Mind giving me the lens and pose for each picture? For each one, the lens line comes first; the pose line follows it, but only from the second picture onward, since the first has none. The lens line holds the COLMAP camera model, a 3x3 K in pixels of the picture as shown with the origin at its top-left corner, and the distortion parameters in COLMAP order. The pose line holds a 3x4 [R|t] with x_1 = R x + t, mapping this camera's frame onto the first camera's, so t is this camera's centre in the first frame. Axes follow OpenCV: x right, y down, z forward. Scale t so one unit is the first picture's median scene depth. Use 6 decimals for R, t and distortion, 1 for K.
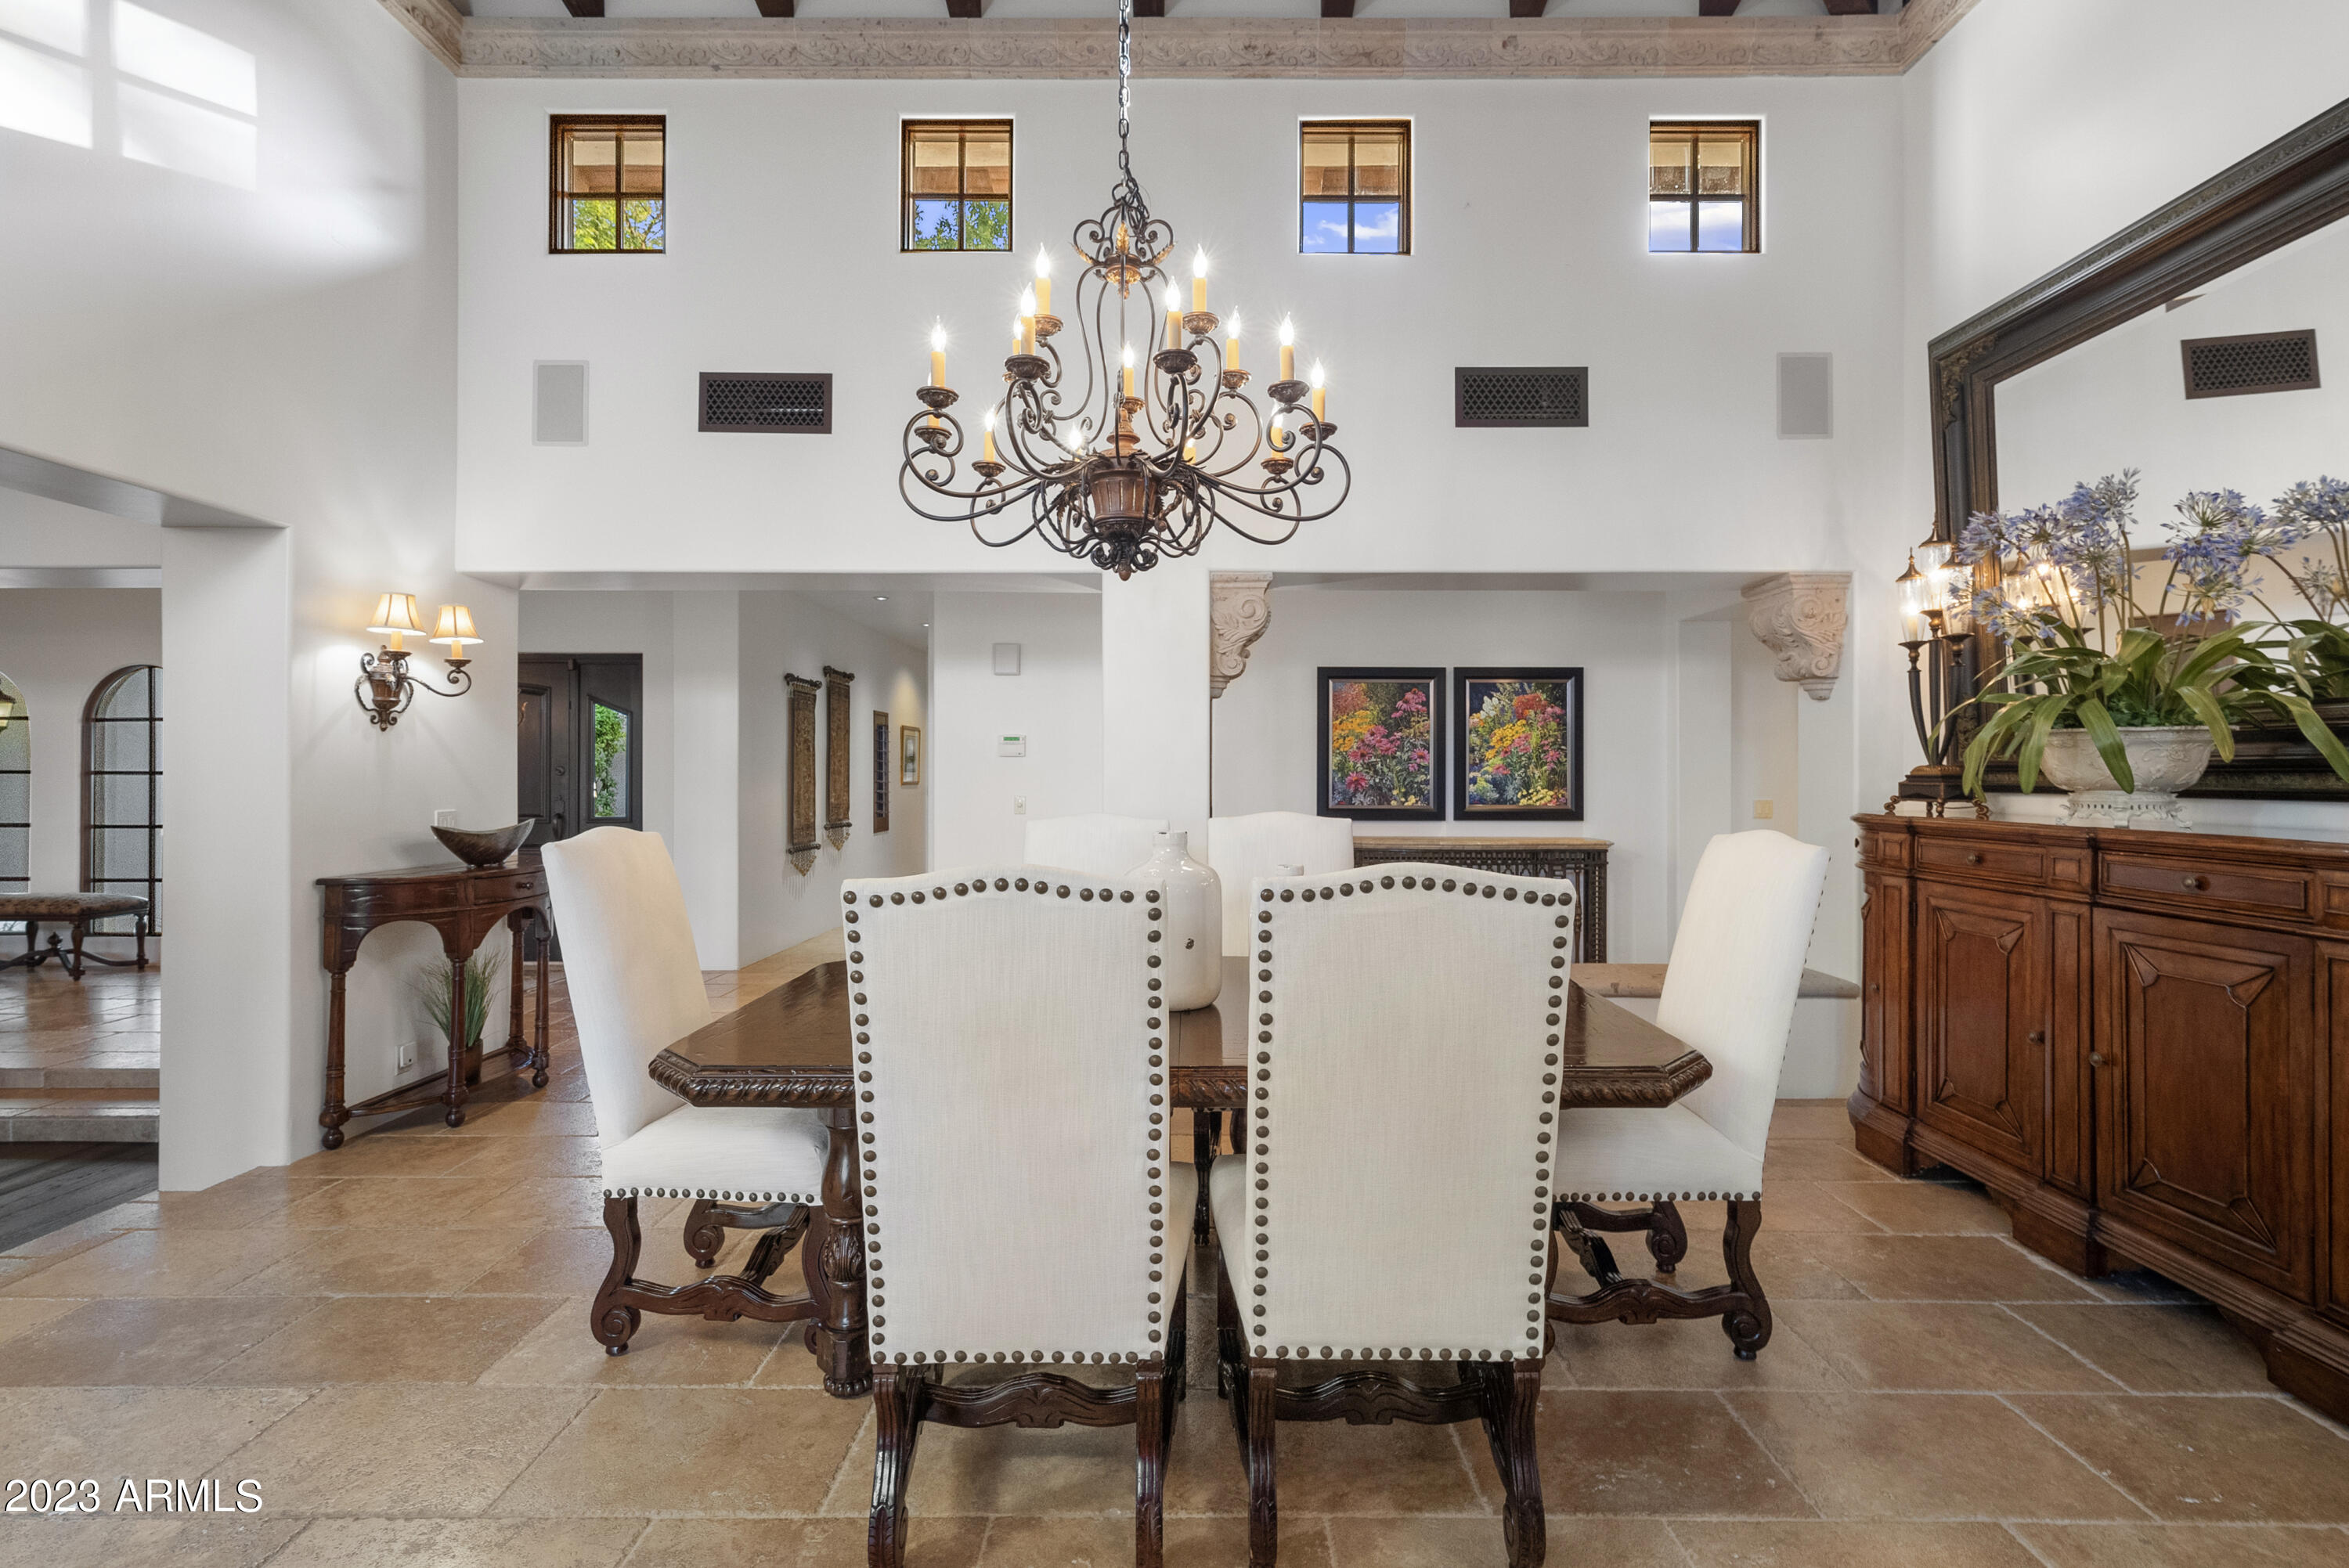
lens RADIAL K [[1070.2, 0, 1168.1], [0, 1070.2, 777.0], [0, 0, 1]] dist [0.003185, 0.000009]
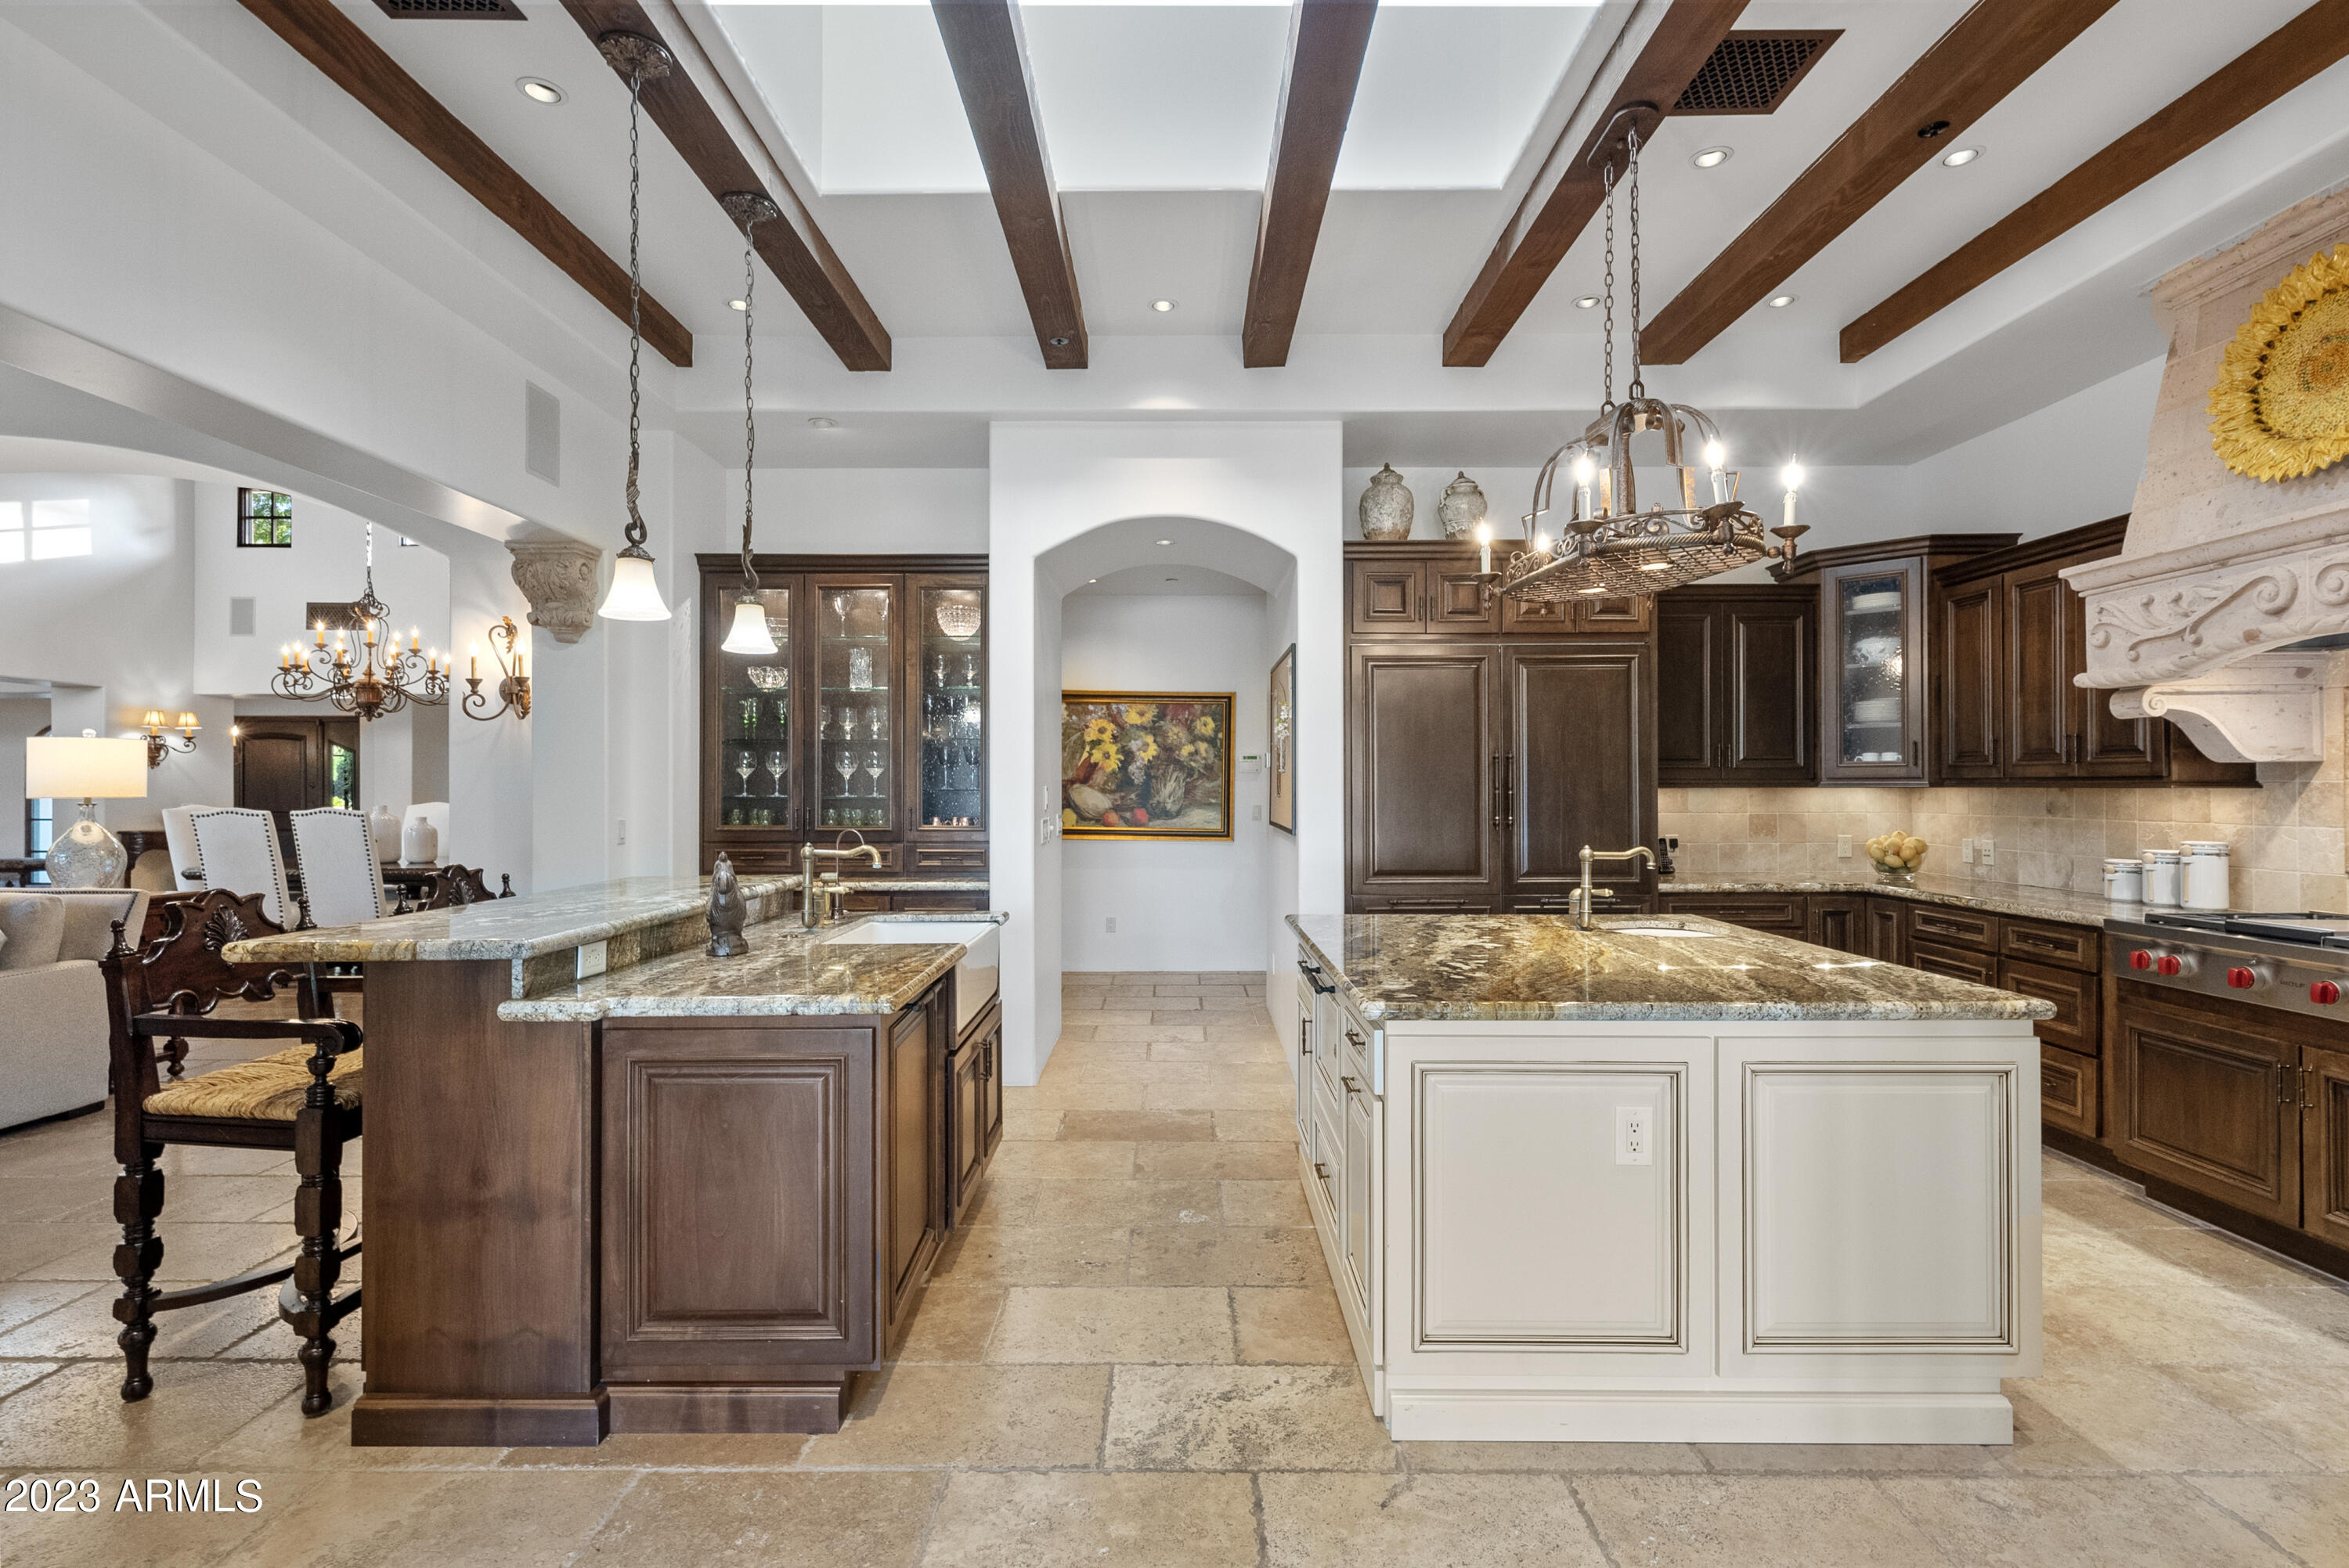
lens RADIAL K [[1100.1, 0, 1178.9], [0, 1100.1, 773.9], [0, 0, 1]] dist [0.004633, -0.000648]
pose [[0.999989, -0.004597, 0.000694, 1.351400], [0.004604, 0.999949, -0.008987, -0.004786], [-0.000653, 0.008990, 0.999959, -1.249117]]
